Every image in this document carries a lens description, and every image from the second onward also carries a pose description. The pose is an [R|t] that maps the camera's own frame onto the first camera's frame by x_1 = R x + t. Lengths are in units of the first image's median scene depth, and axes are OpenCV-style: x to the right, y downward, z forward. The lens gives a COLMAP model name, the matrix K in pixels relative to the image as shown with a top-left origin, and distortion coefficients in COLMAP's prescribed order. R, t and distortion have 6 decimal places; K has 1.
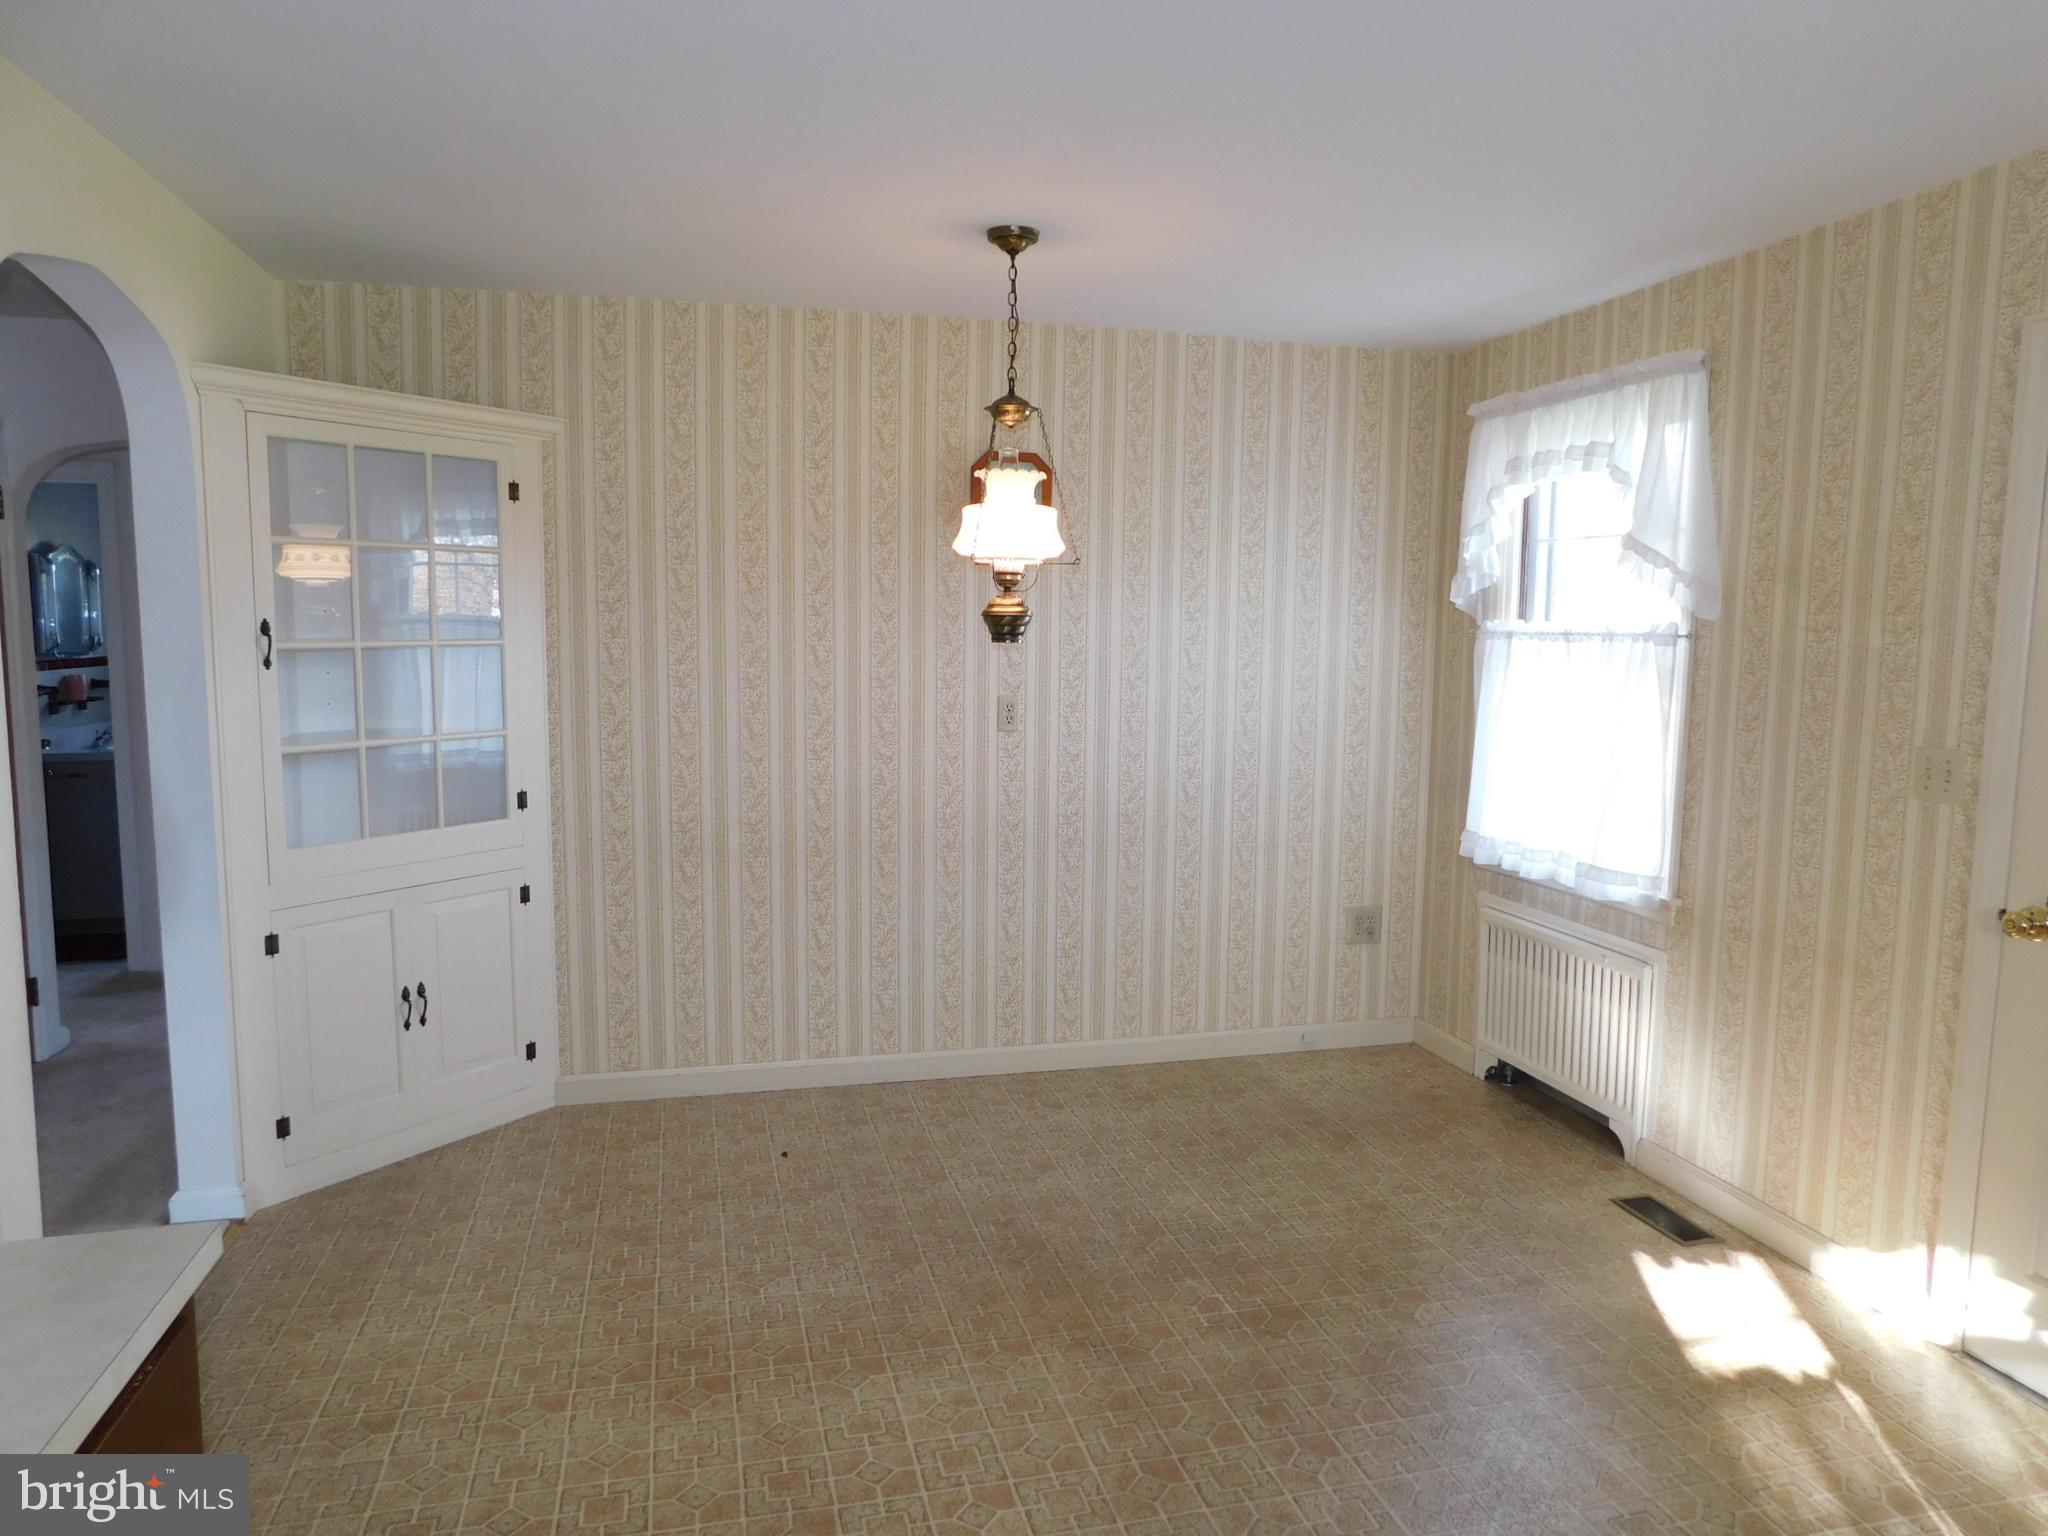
lens RADIAL K [[1351.9, 0, 1025.5], [0, 1351.9, 782.6], [0, 0, 1]] dist [-0.058475, 0.039821]
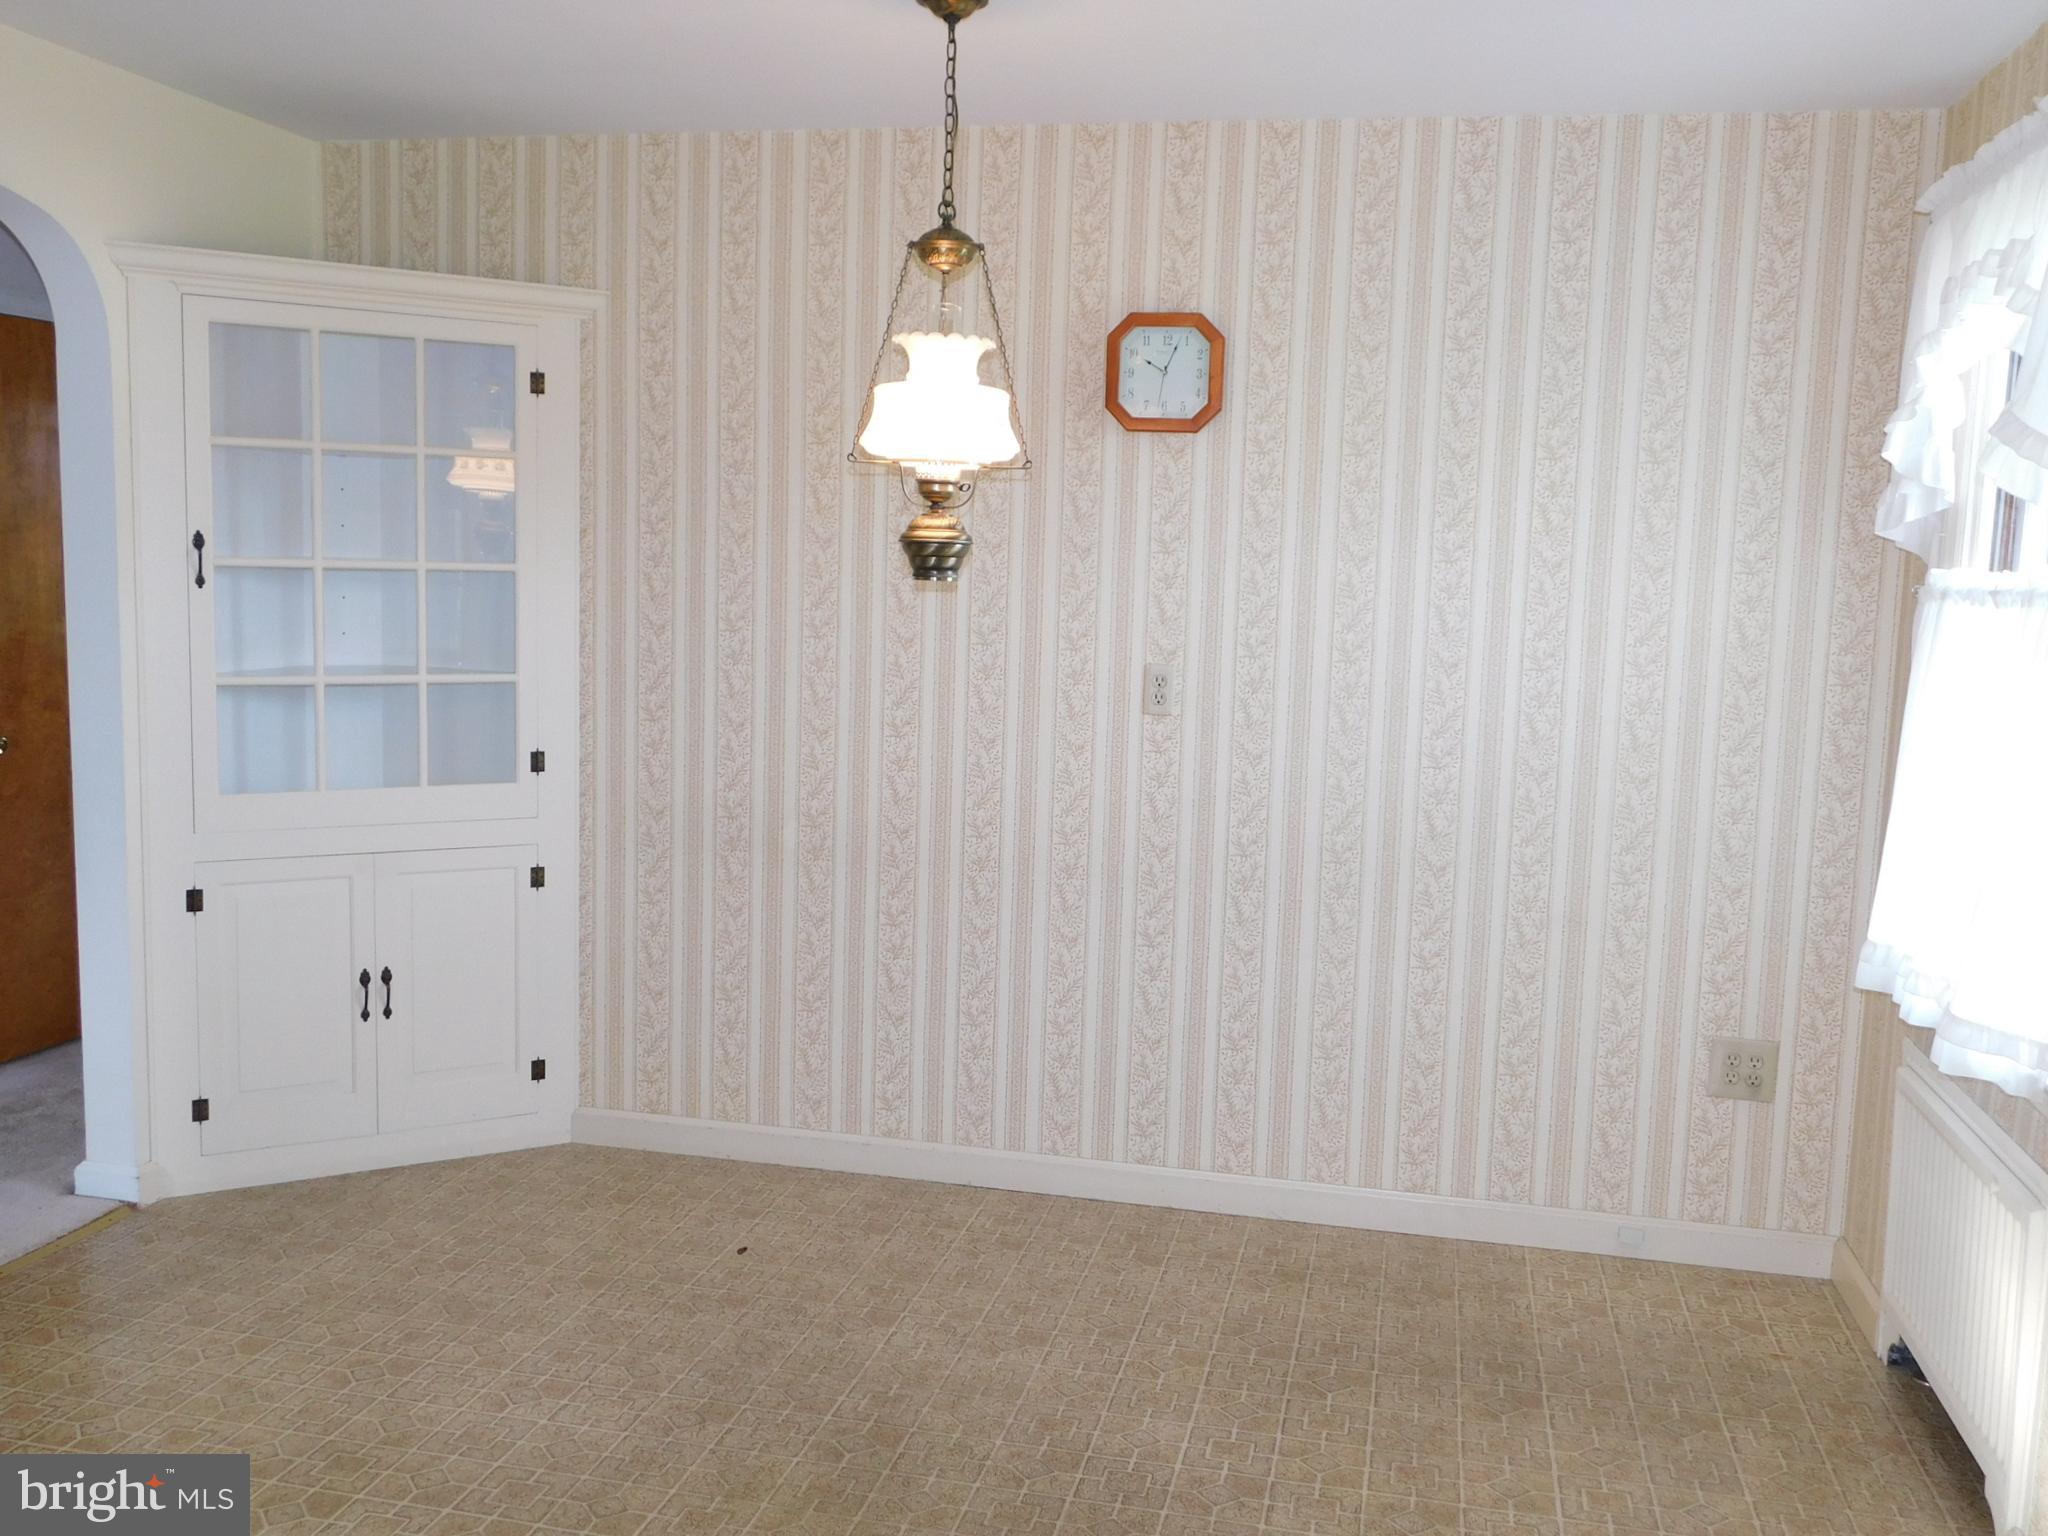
lens RADIAL K [[1808.5, 0, 1023.0], [0, 1808.5, 782.1], [0, 0, 1]] dist [0.010446, -0.027100]
pose [[0.890545, 0.074606, -0.448735, 0.366343], [-0.075788, 0.997006, 0.015353, -0.013128], [0.448537, 0.020336, 0.893533, 0.140622]]
